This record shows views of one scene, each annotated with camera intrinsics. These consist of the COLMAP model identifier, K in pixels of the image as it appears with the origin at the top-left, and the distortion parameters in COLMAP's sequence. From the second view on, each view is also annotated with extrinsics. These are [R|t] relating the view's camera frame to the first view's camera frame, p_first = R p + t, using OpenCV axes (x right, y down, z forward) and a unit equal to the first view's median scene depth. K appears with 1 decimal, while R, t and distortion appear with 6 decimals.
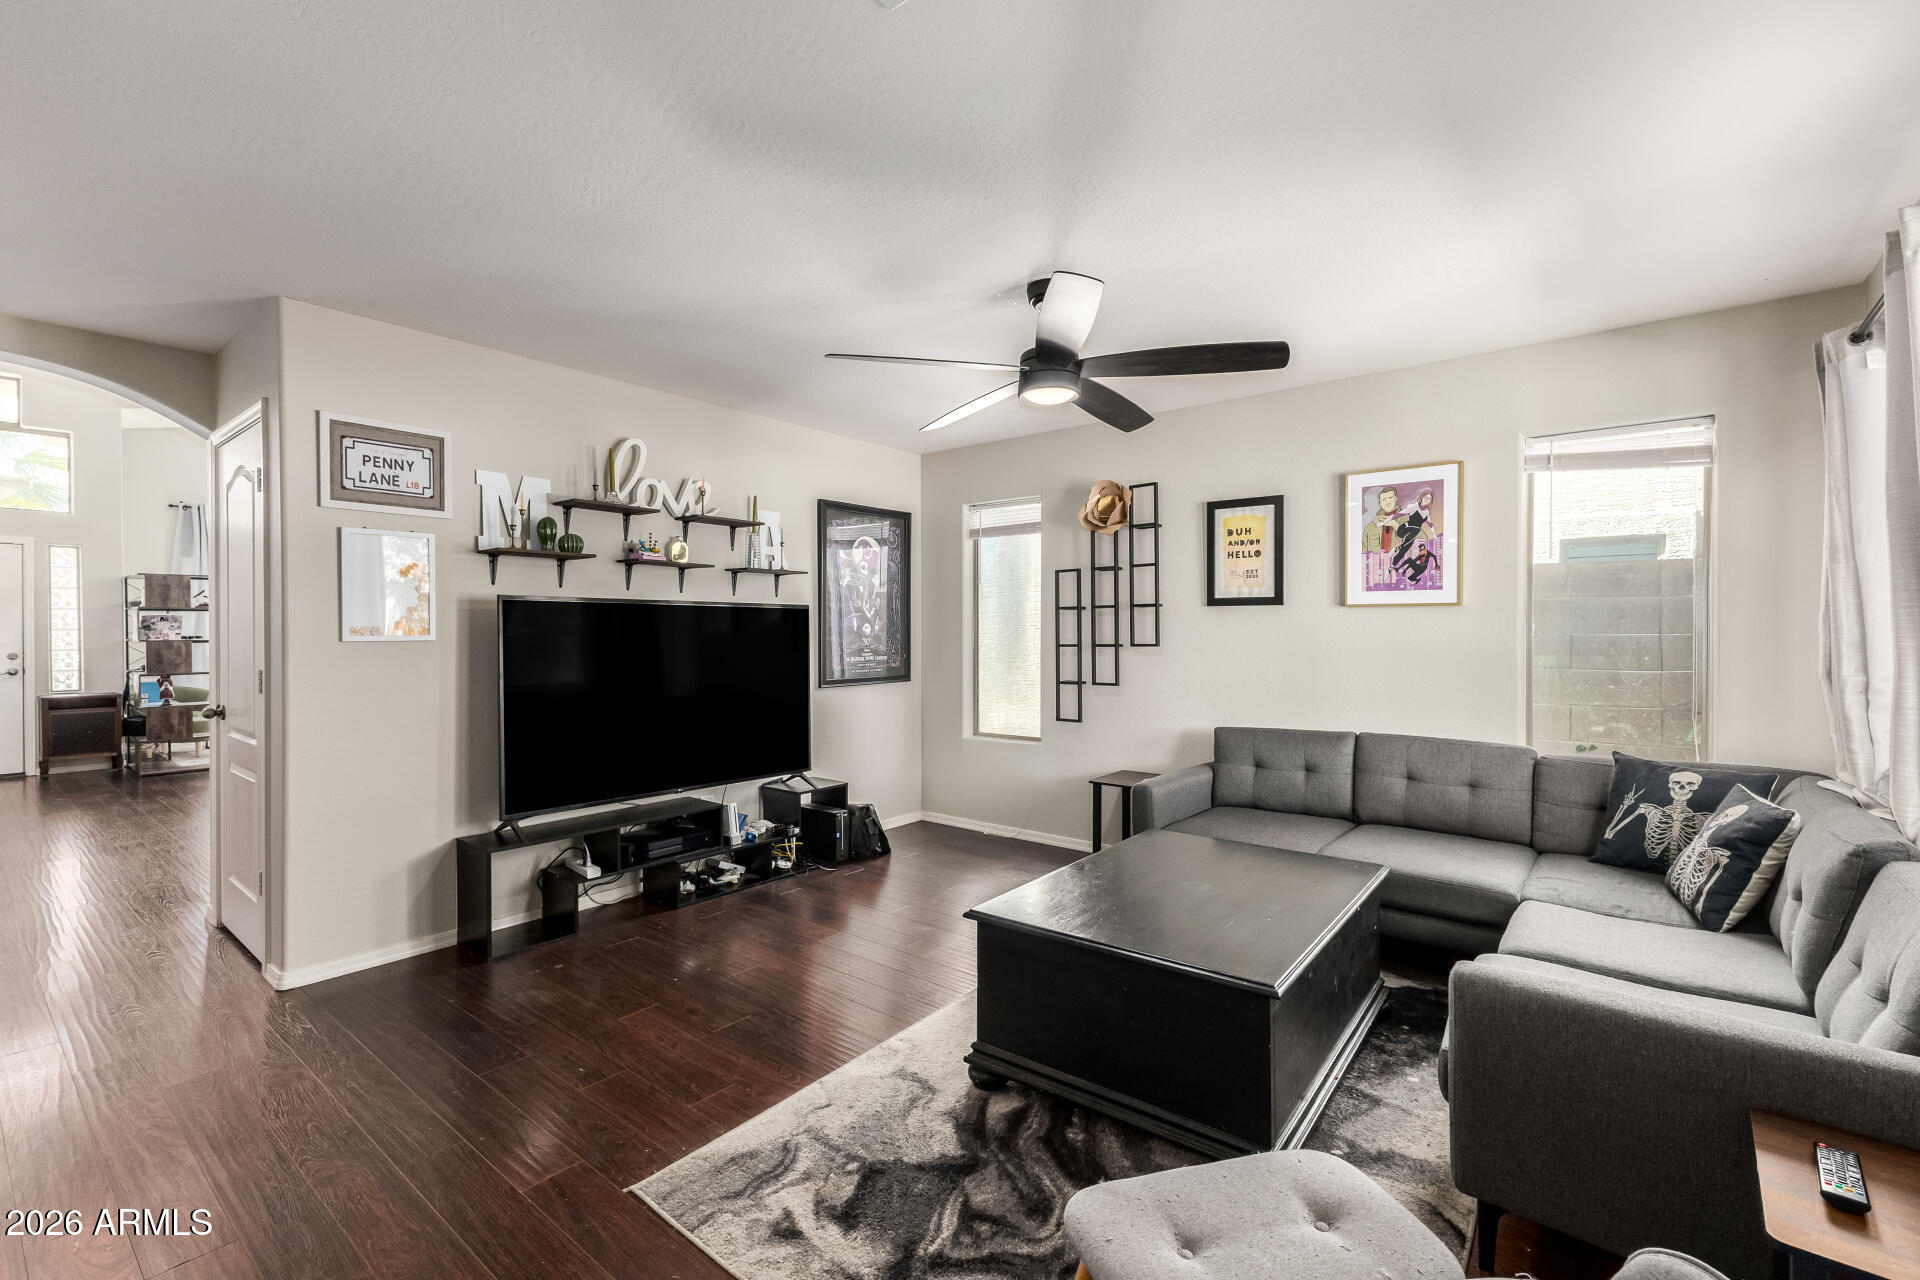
lens RADIAL K [[829.5, 0, 954.0], [0, 829.5, 634.3], [0, 0, 1]] dist [0.011825, -0.001529]
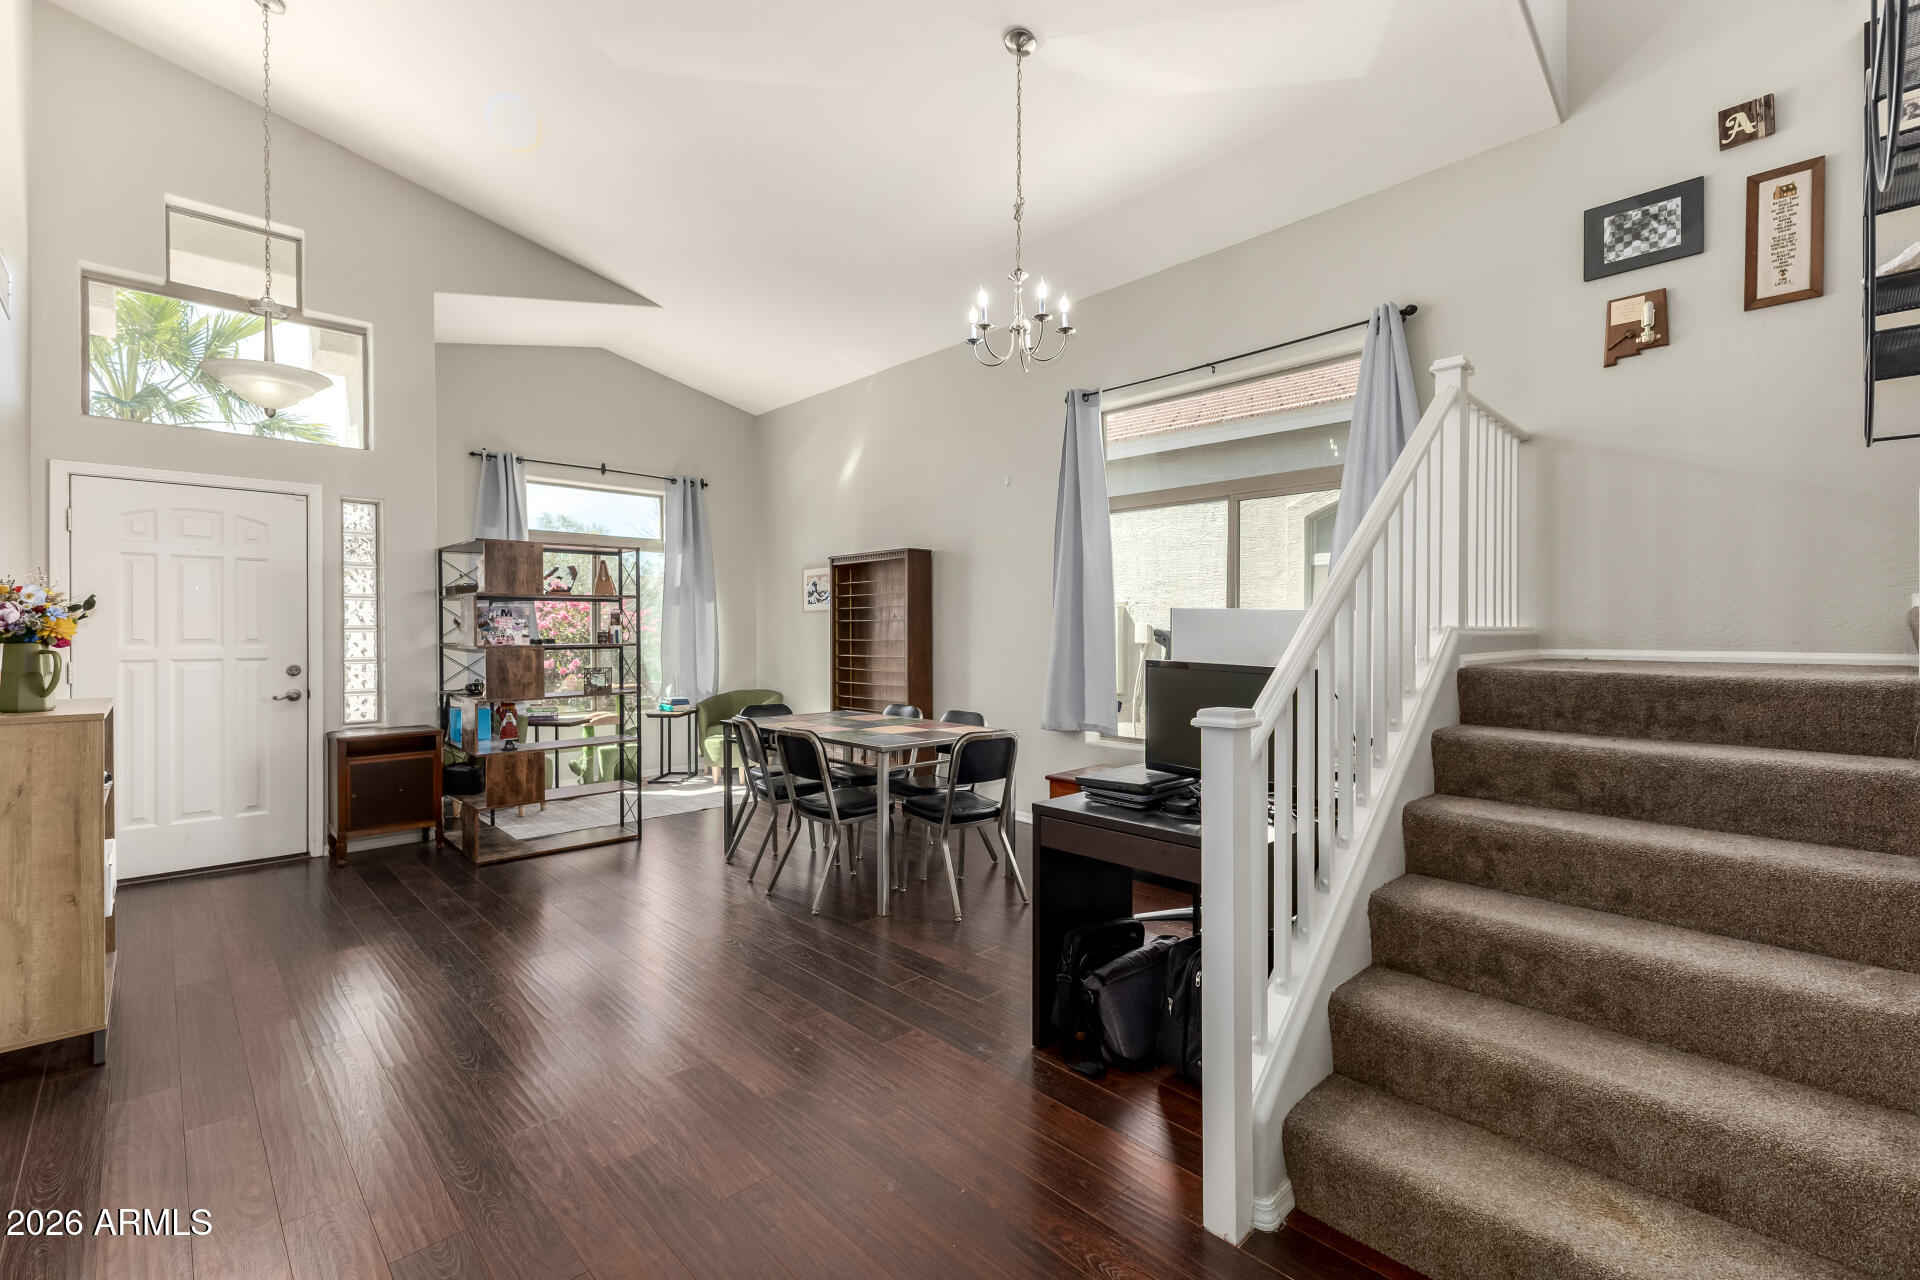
lens RADIAL K [[829.5, 0, 964.8], [0, 829.5, 636.5], [0, 0, 1]] dist [0.011825, -0.001529]
pose [[0.994525, -0.000337, -0.104495, -0.535618], [0.000123, 0.999998, -0.002056, 0.001261], [0.104495, 0.002032, 0.994523, 0.413385]]
